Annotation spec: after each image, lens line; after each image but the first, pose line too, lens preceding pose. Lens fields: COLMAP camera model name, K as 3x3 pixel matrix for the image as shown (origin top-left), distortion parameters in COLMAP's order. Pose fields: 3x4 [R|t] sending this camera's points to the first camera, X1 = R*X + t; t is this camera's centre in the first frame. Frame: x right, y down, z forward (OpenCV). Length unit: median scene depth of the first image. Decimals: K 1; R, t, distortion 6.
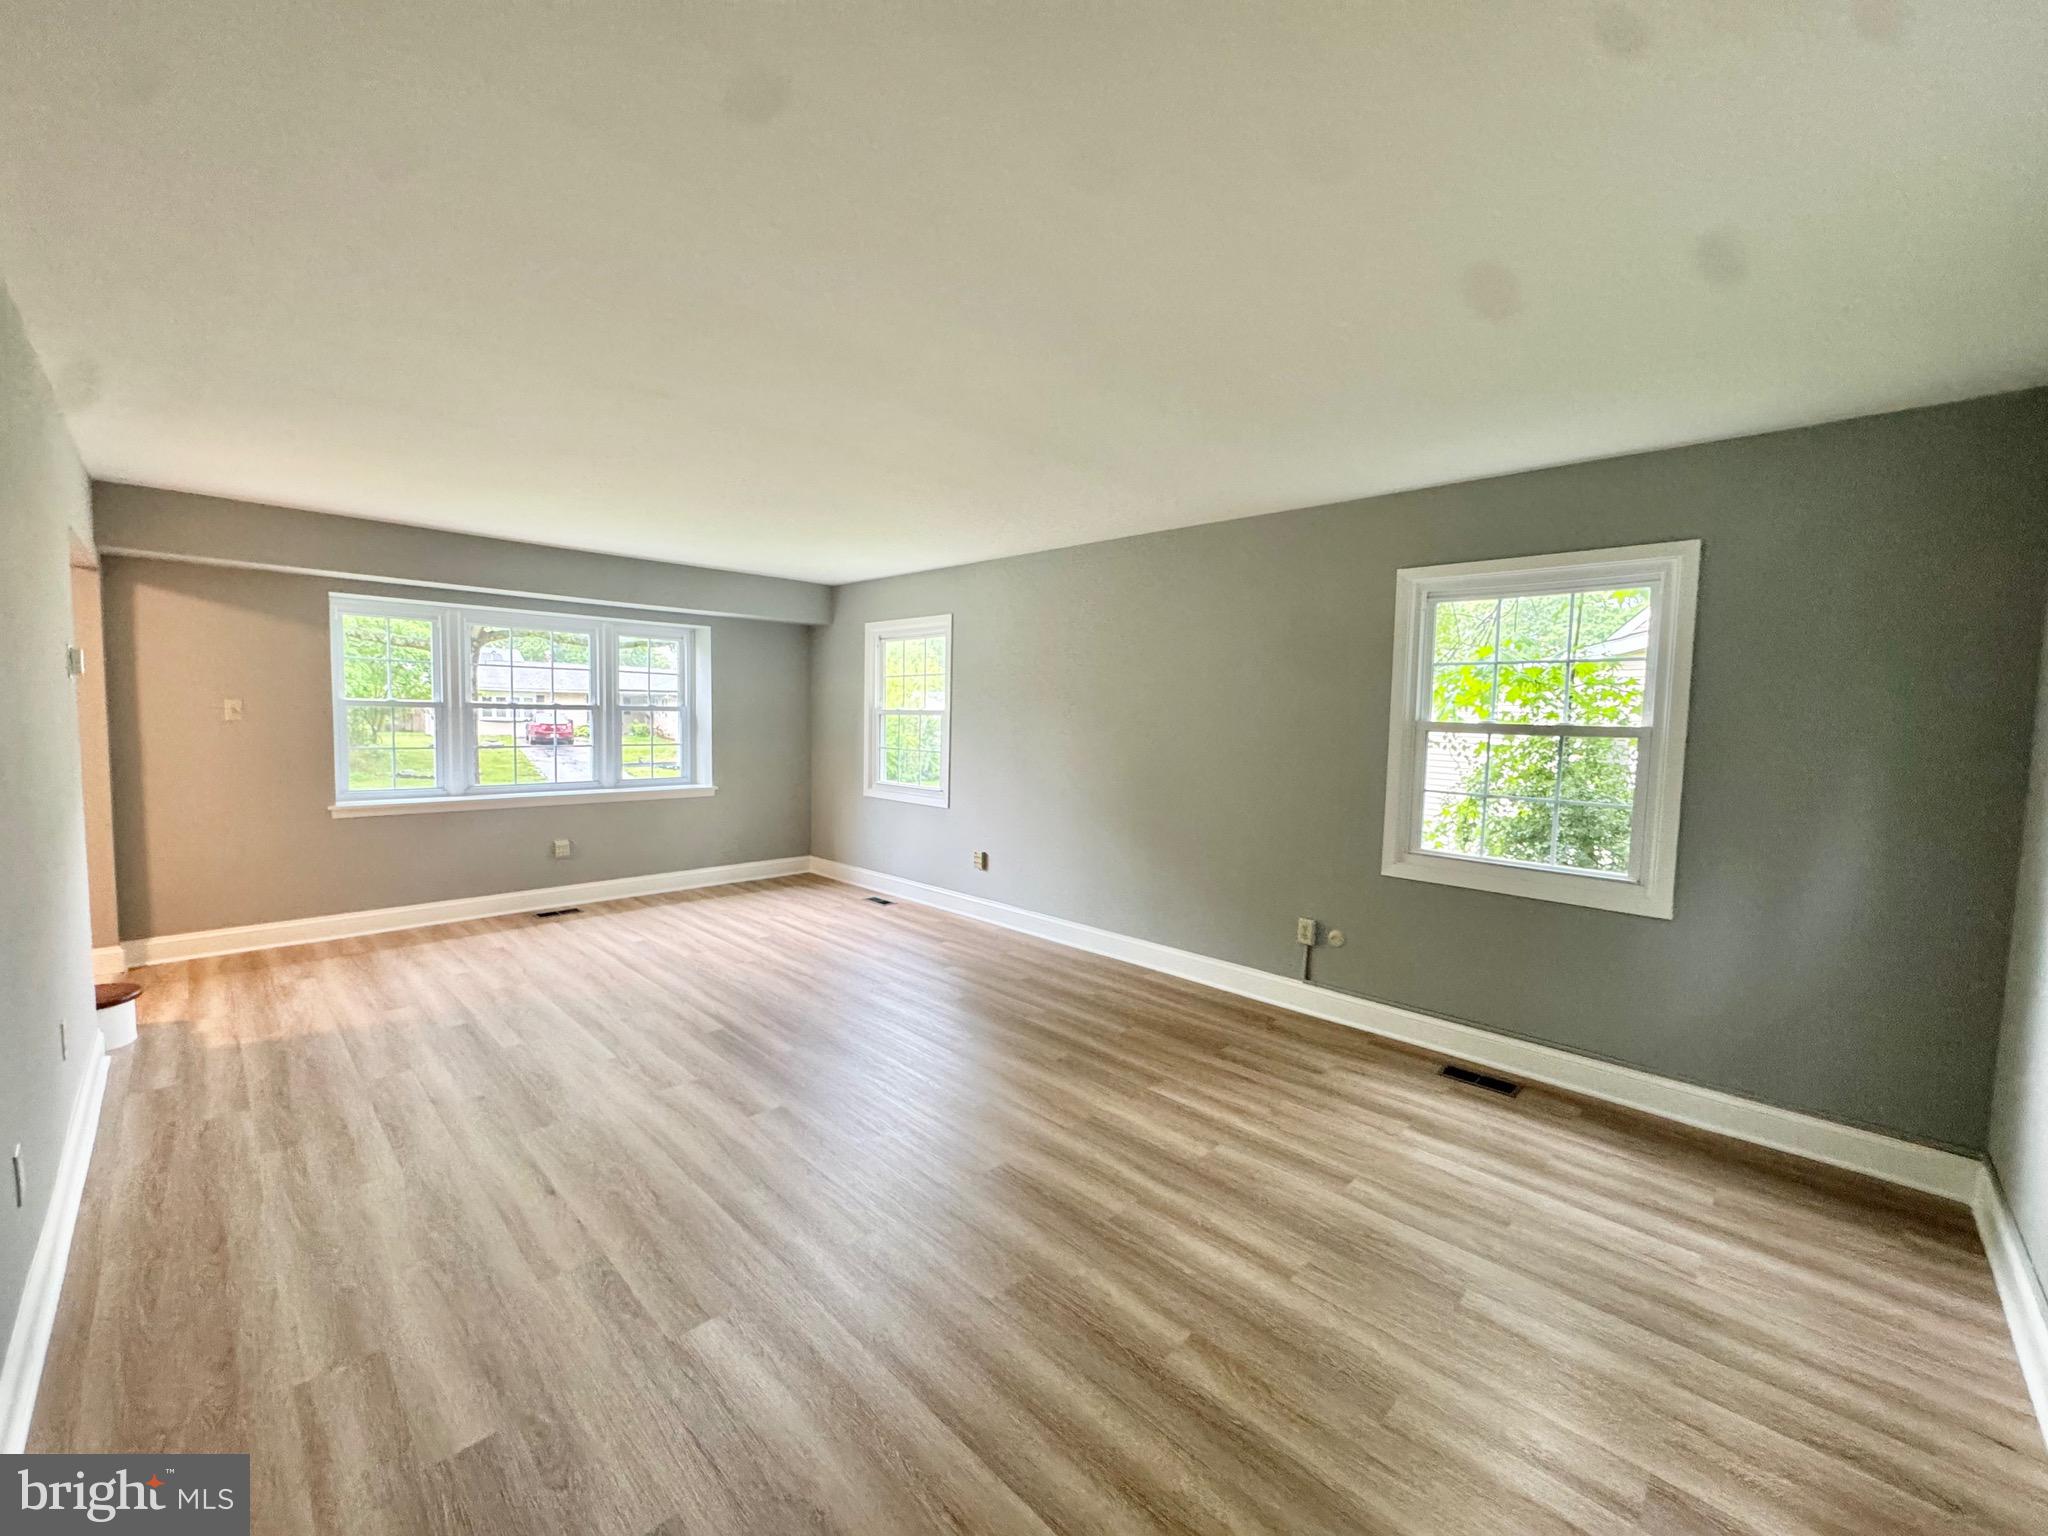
lens RADIAL K [[818.3, 0, 1024.0], [0, 818.3, 768.0], [0, 0, 1]] dist [-0.001581, 0.000664]
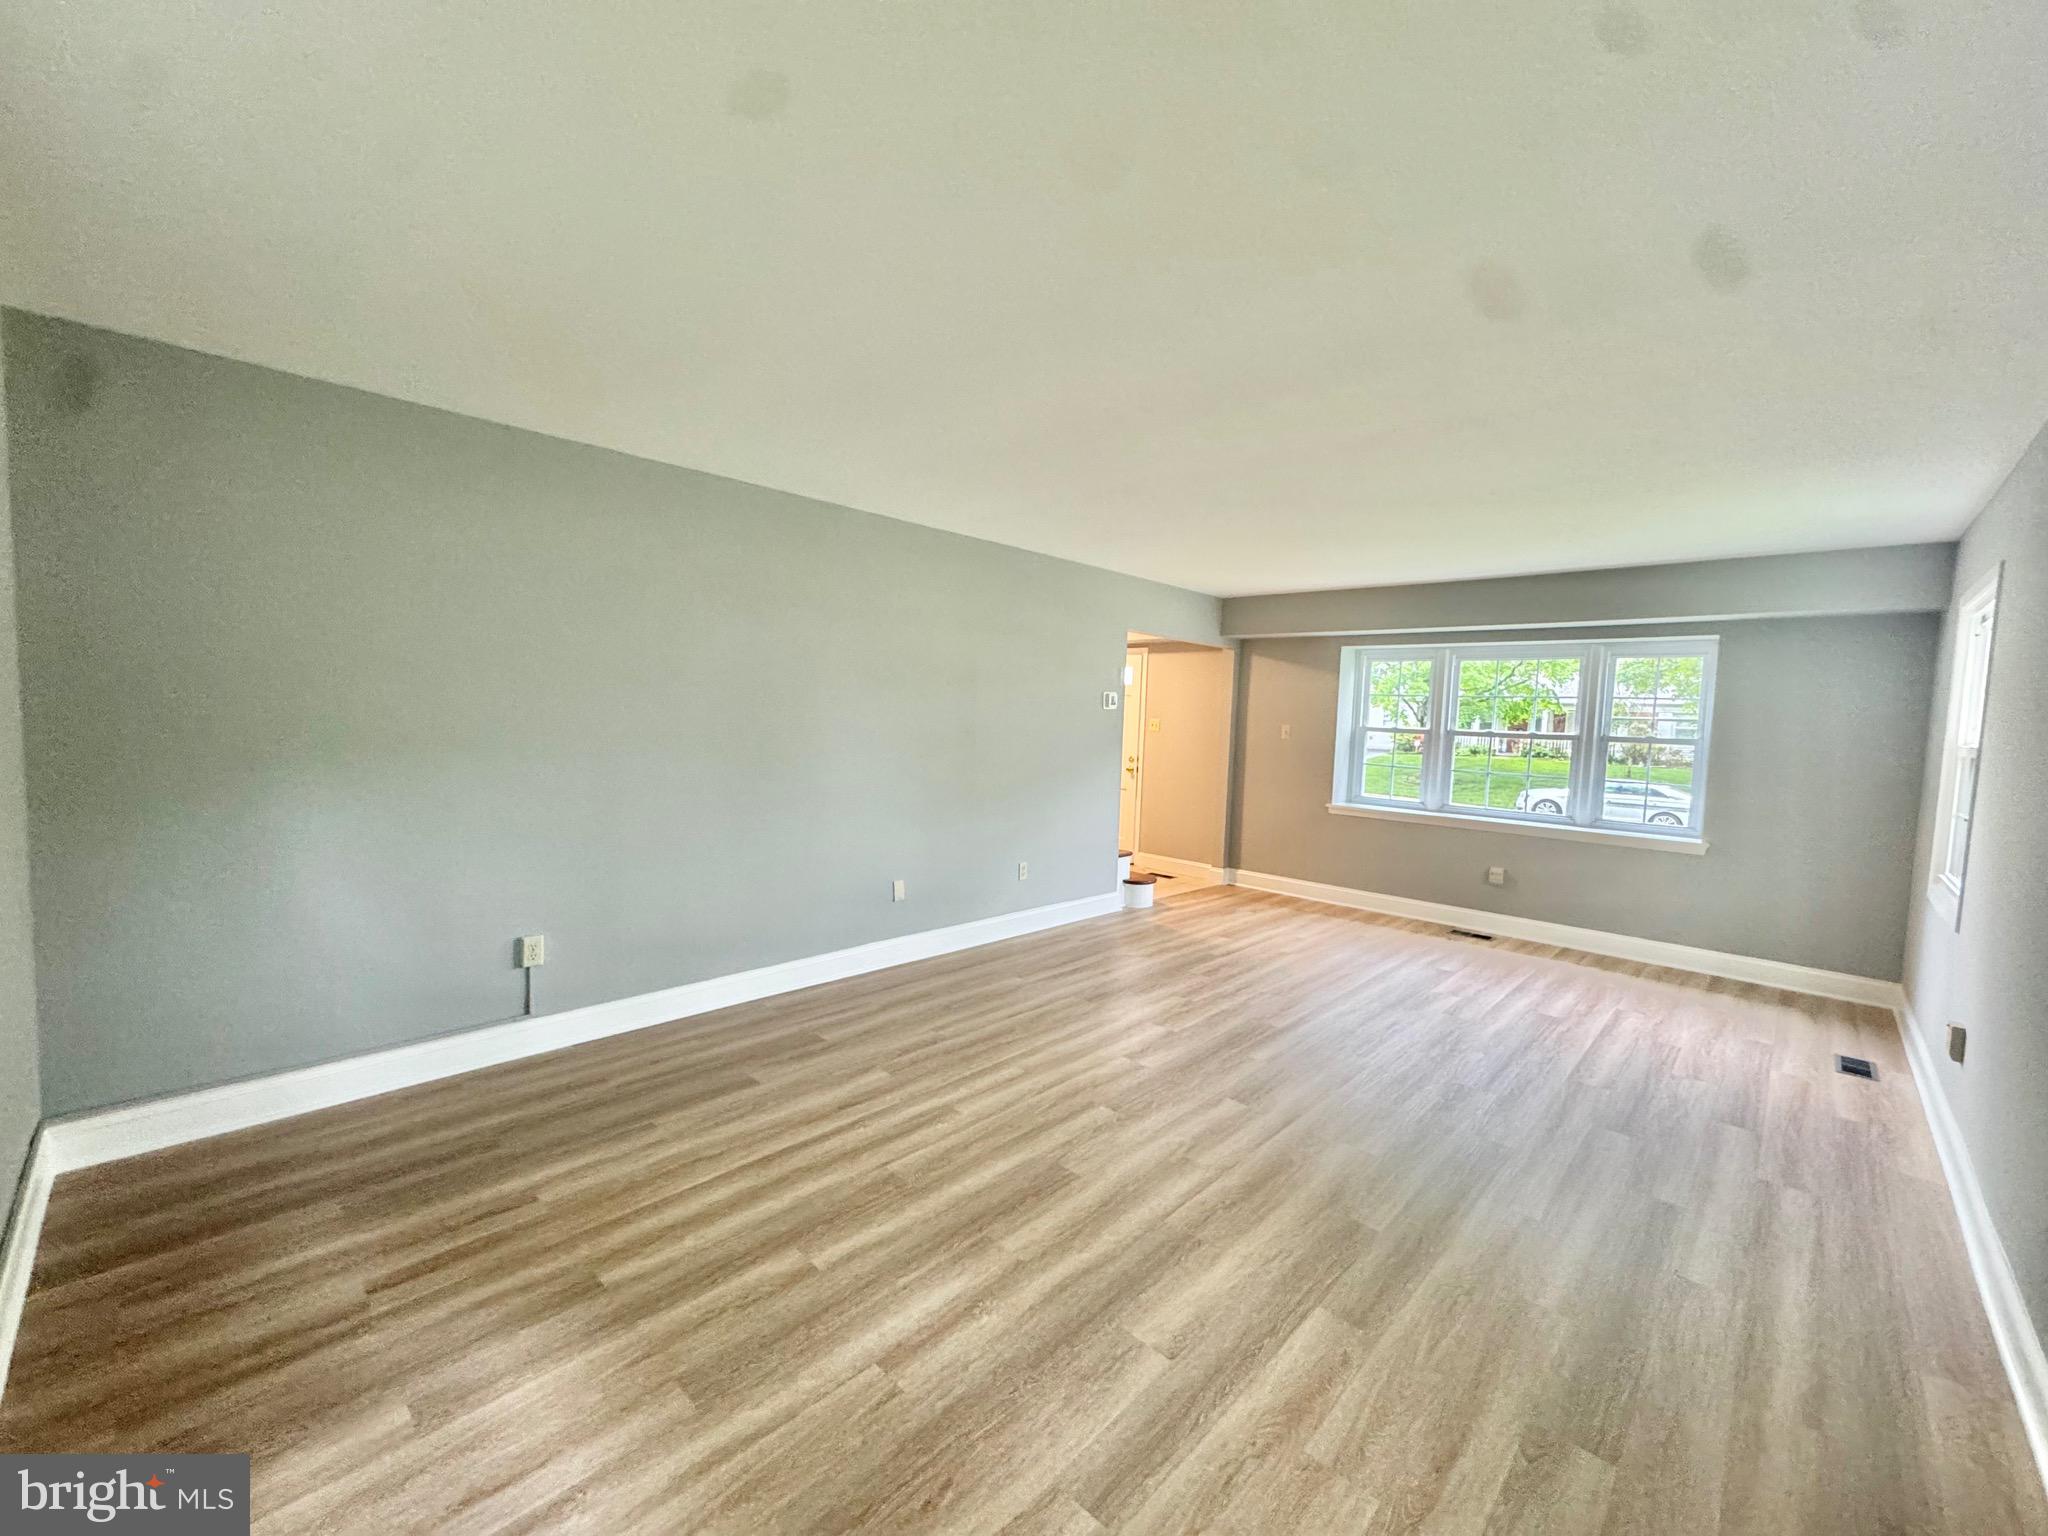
lens RADIAL K [[818.3, 0, 1024.0], [0, 818.3, 768.0], [0, 0, 1]] dist [-0.001581, 0.000664]
pose [[0.010628, 0.045752, -0.998896, 0.680107], [-0.102725, 0.993717, 0.044422, -0.028336], [0.994653, 0.102139, 0.015261, 0.635110]]
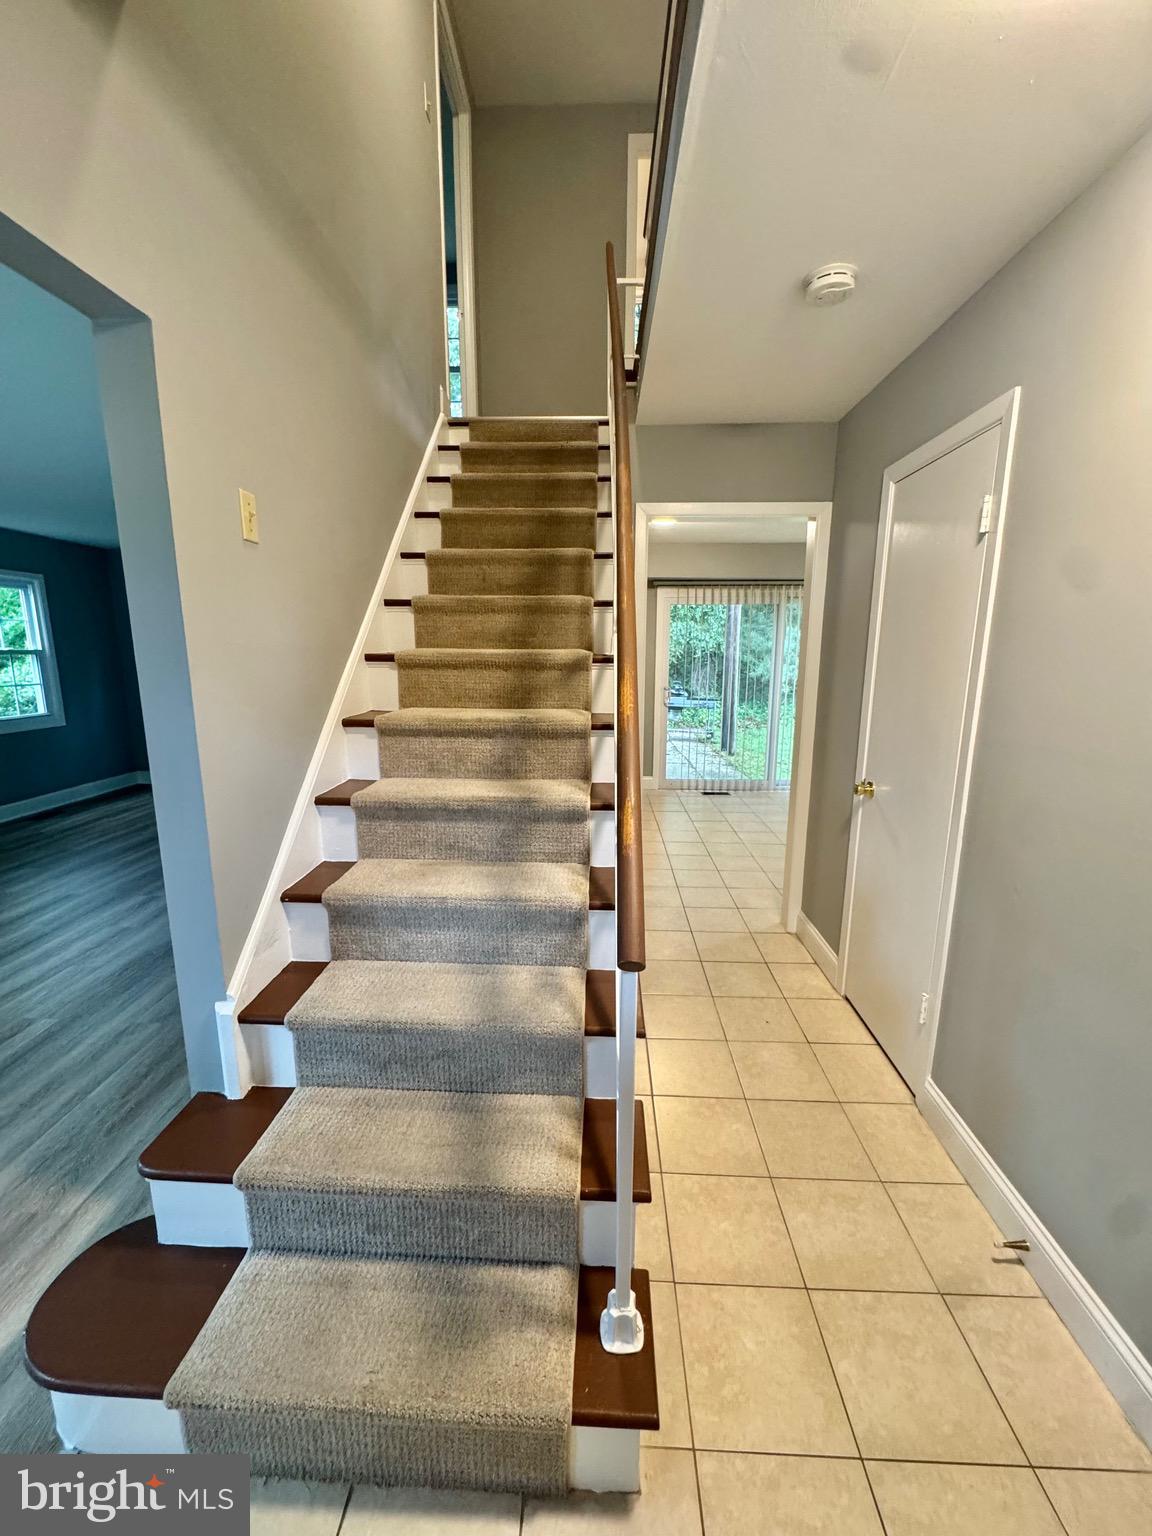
lens RADIAL K [[613.8, 0, 576.0], [0, 613.8, 768.0], [0, 0, 1]] dist [-0.001581, 0.000664]
pose [[-0.670156, -0.166130, 0.723389, -1.440003], [0.035369, 0.966373, 0.254699, -0.103293], [-0.741377, 0.196273, -0.641745, 0.905150]]
